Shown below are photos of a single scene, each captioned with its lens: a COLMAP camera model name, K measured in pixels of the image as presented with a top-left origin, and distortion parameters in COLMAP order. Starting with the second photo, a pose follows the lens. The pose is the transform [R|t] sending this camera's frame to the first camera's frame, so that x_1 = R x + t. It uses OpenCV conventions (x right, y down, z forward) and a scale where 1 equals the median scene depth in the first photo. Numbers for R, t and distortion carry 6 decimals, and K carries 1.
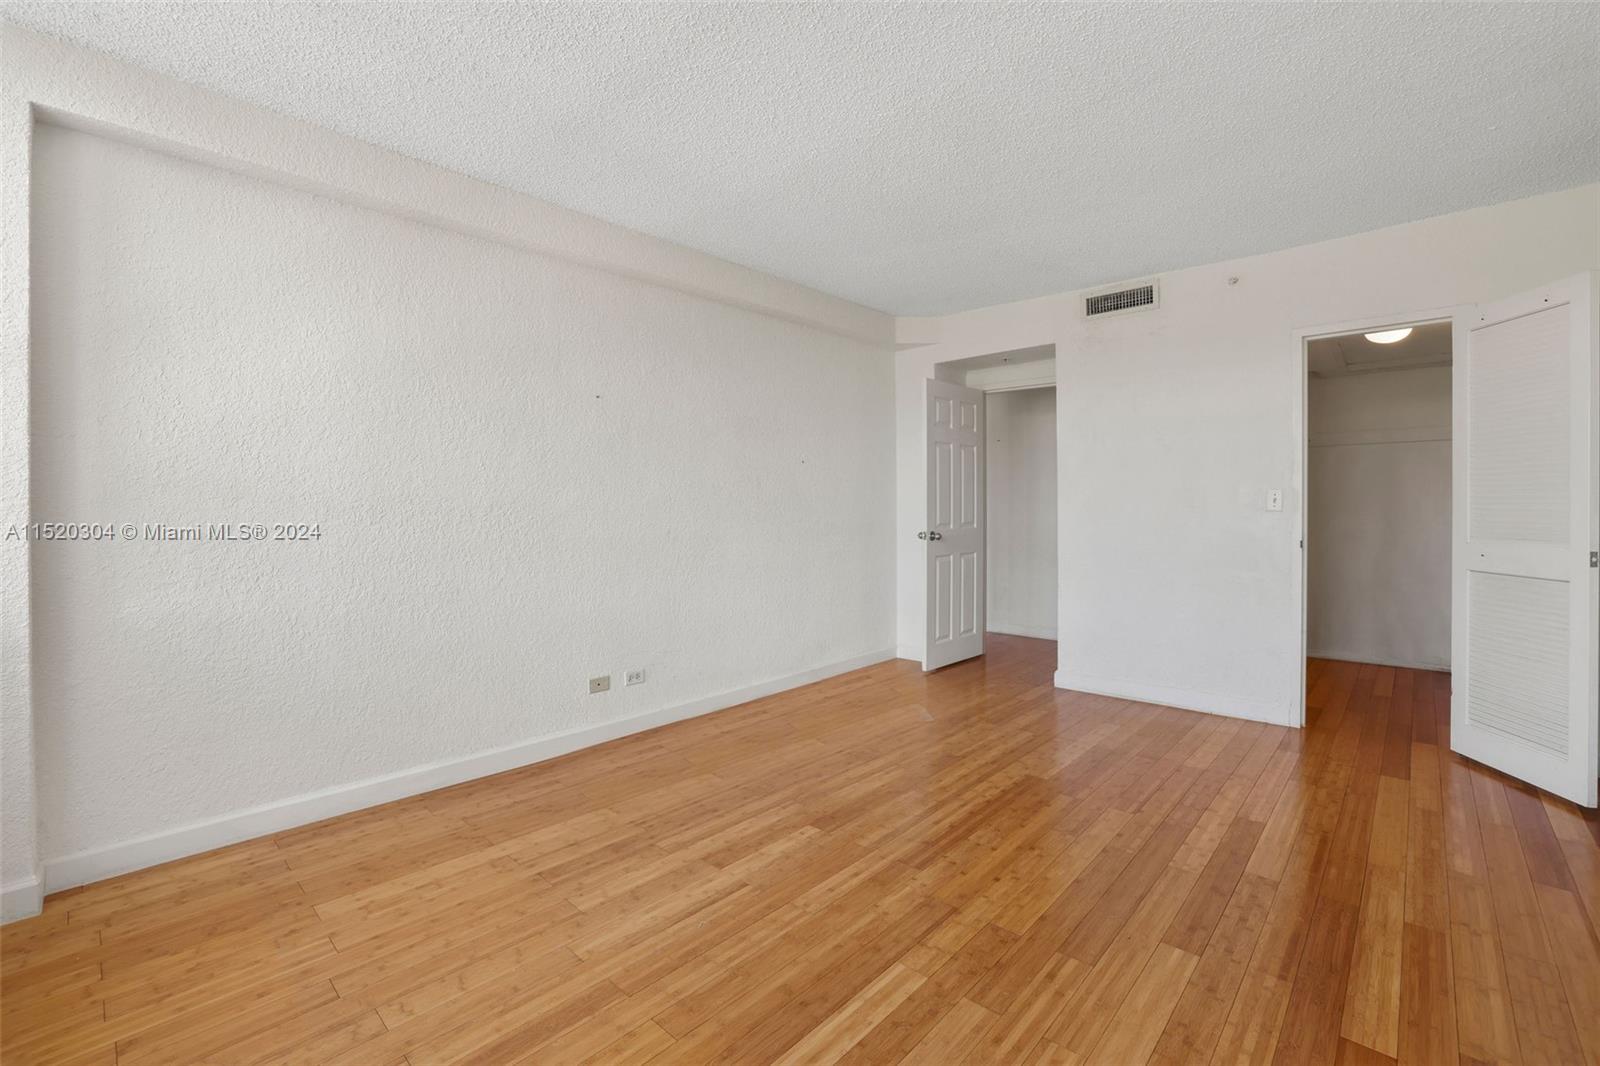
lens RADIAL K [[687.6, 0, 791.6], [0, 687.6, 508.2], [0, 0, 1]] dist [-0.022846, 0.000697]
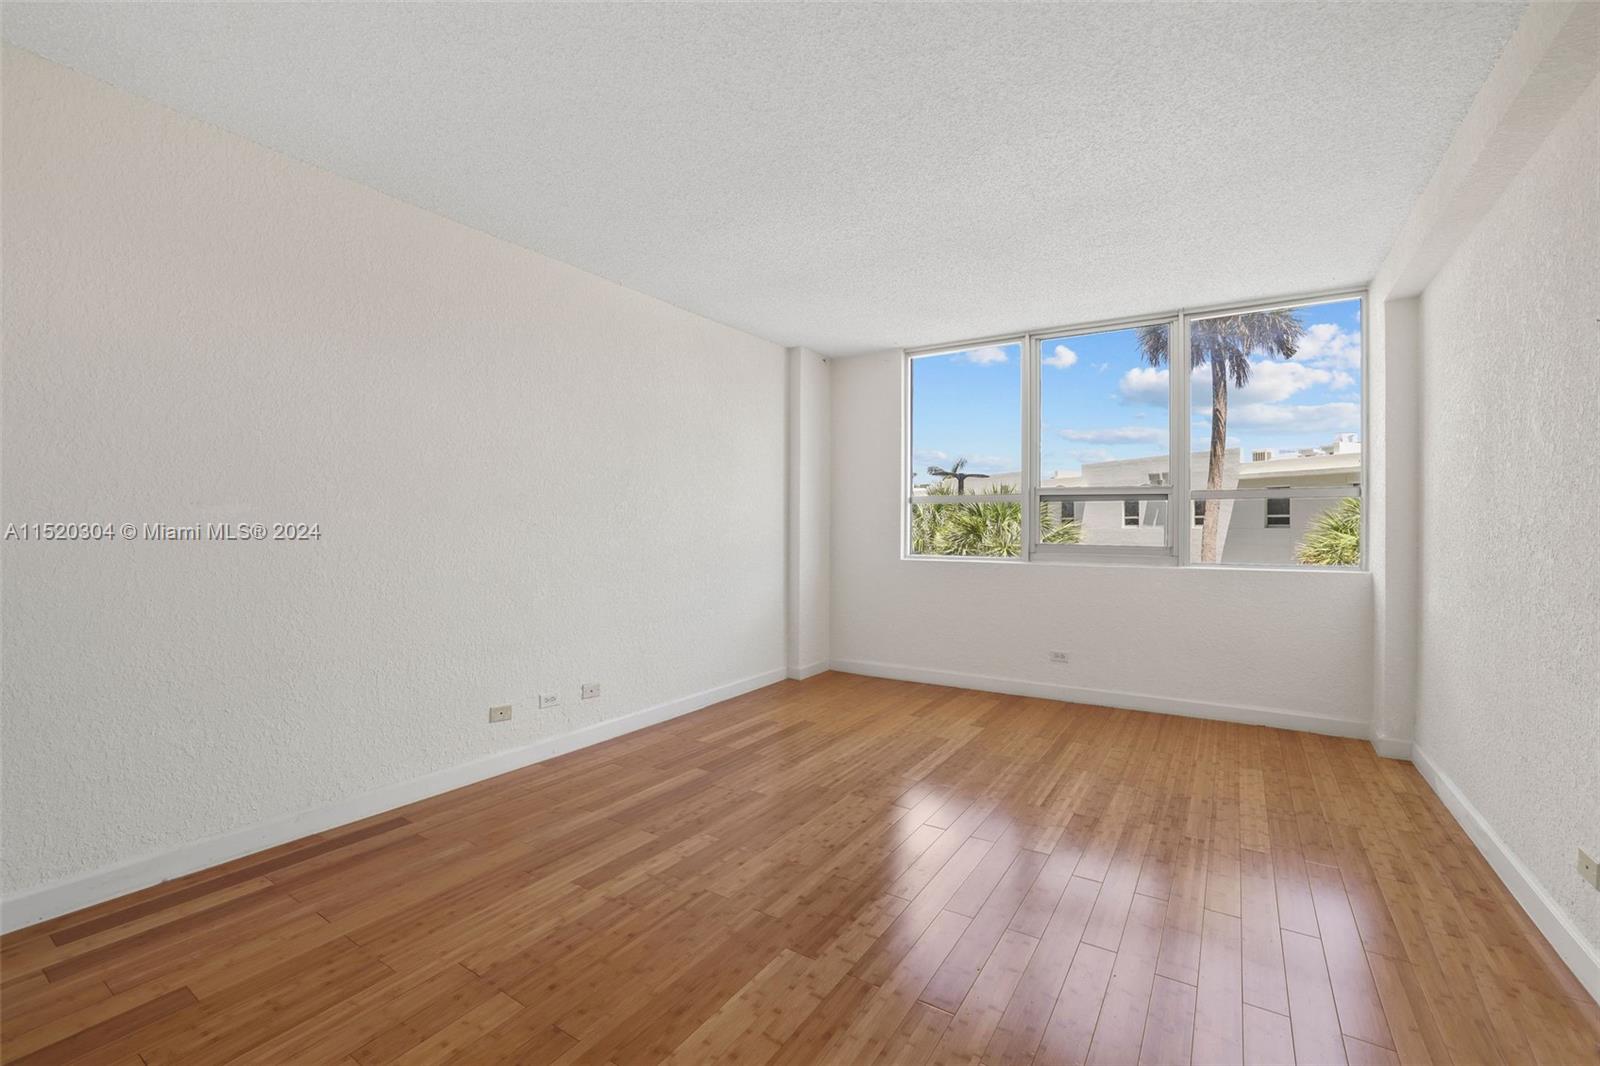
lens RADIAL K [[680.1, 0, 800.0], [0, 680.1, 533.0], [0, 0, 1]] dist [-0.032375, 0.000174]
pose [[-0.982677, 0.000051, -0.185327, 0.615885], [-0.002074, 0.999934, 0.011272, -0.005356], [0.185315, 0.011461, -0.982612, 2.086587]]
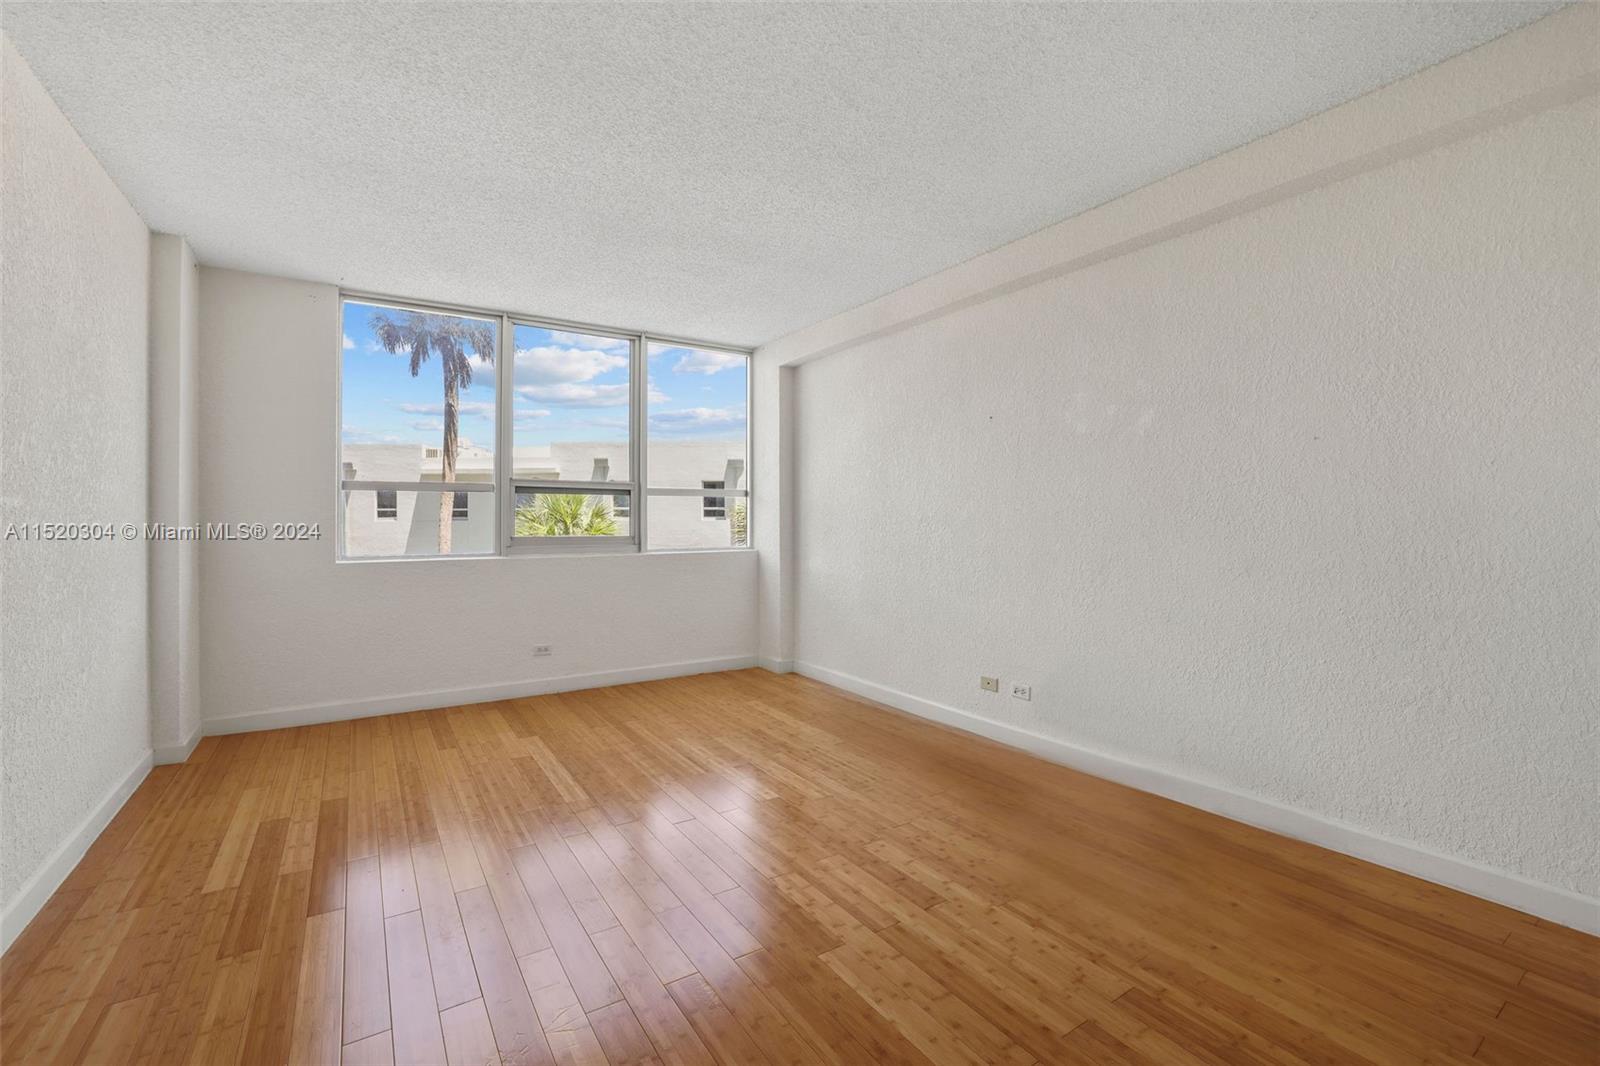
lens RADIAL K [[687.6, 0, 791.6], [0, 687.6, 508.2], [0, 0, 1]] dist [-0.022846, 0.000697]
pose [[-0.241728, -0.015606, -0.970219, 1.271360], [0.000139, 0.999870, -0.016117, -0.001079], [0.970344, -0.004031, -0.241694, 1.450428]]
